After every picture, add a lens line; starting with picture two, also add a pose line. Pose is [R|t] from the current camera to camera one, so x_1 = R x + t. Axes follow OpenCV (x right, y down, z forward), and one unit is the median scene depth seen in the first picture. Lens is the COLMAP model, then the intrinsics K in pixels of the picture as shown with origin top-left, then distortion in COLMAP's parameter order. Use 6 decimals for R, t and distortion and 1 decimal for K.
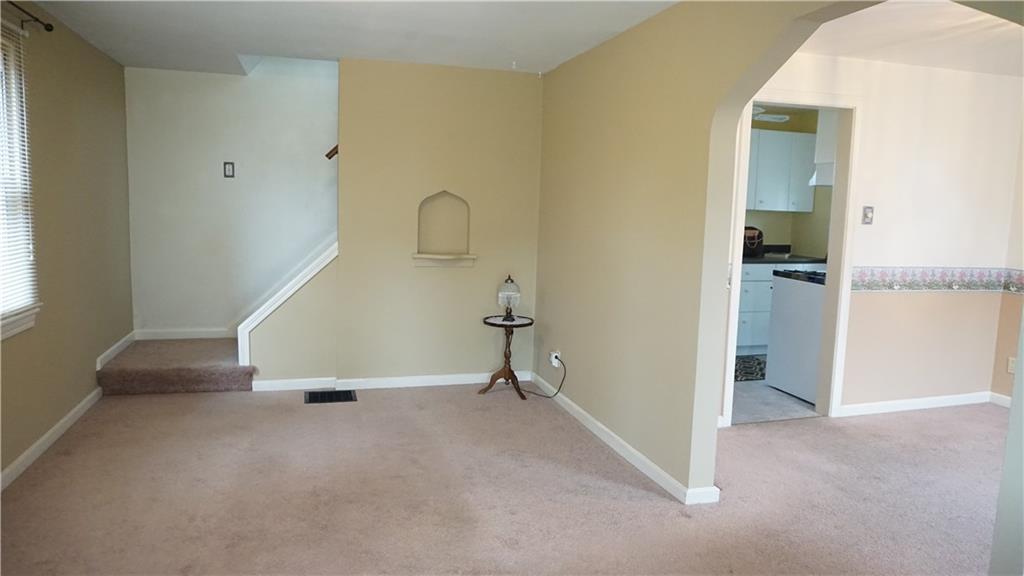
lens RADIAL K [[689.8, 0, 512.0], [0, 689.8, 288.0], [0, 0, 1]] dist [-0.067775, 0.037042]
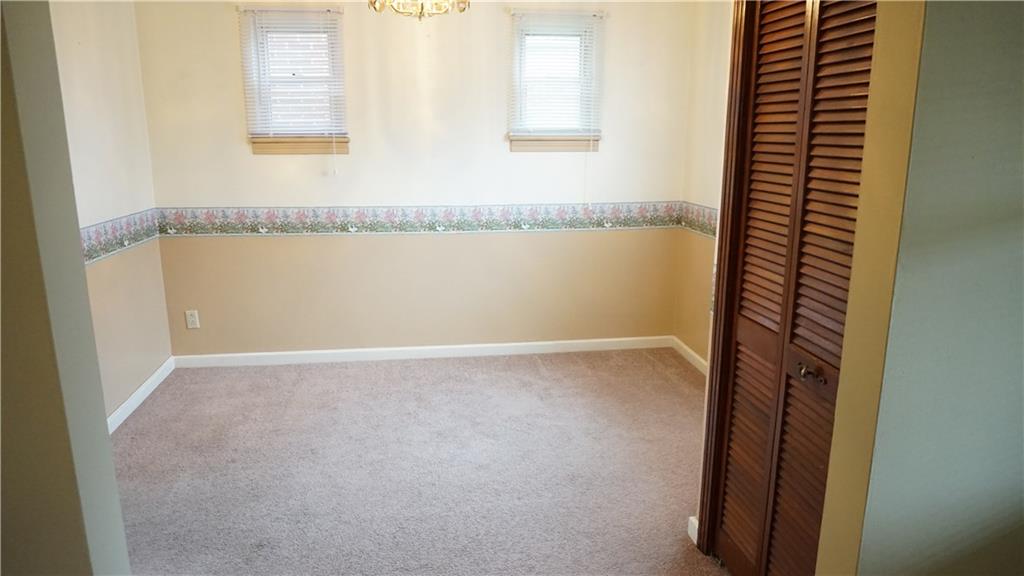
lens RADIAL K [[689.8, 0, 512.0], [0, 689.8, 288.0], [0, 0, 1]] dist [-0.067775, 0.037042]
pose [[0.150430, -0.248561, 0.956864, -0.014080], [0.121453, 0.965192, 0.231631, -0.080015], [-0.981132, 0.081370, 0.175383, 0.477589]]
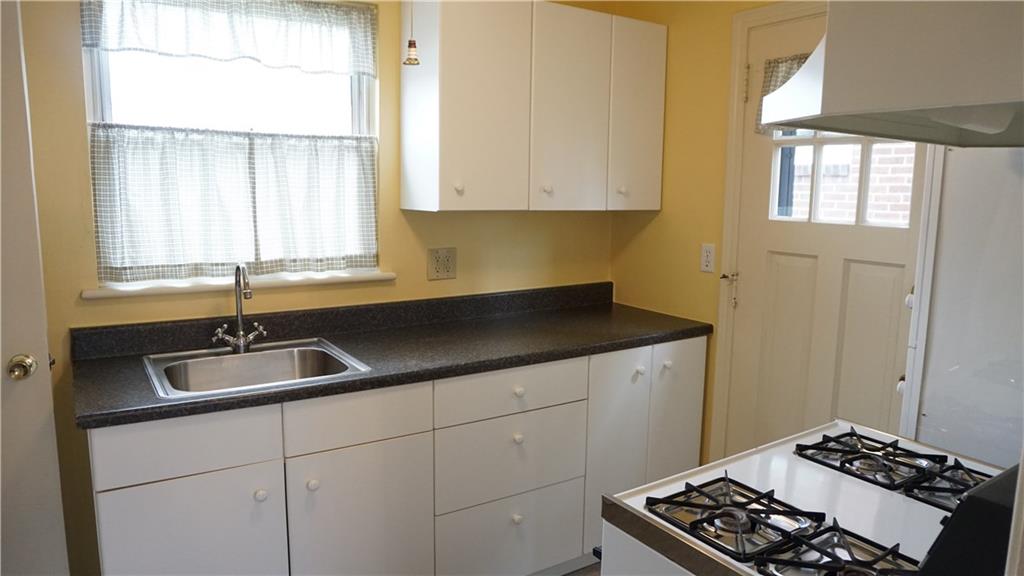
lens RADIAL K [[689.8, 0, 512.0], [0, 689.8, 288.0], [0, 0, 1]] dist [-0.067775, 0.037042]
pose [[0.956006, -0.056926, 0.287772, 0.341595], [0.047182, 0.998057, 0.040688, -0.127521], [-0.289529, -0.025320, 0.956834, 0.926975]]
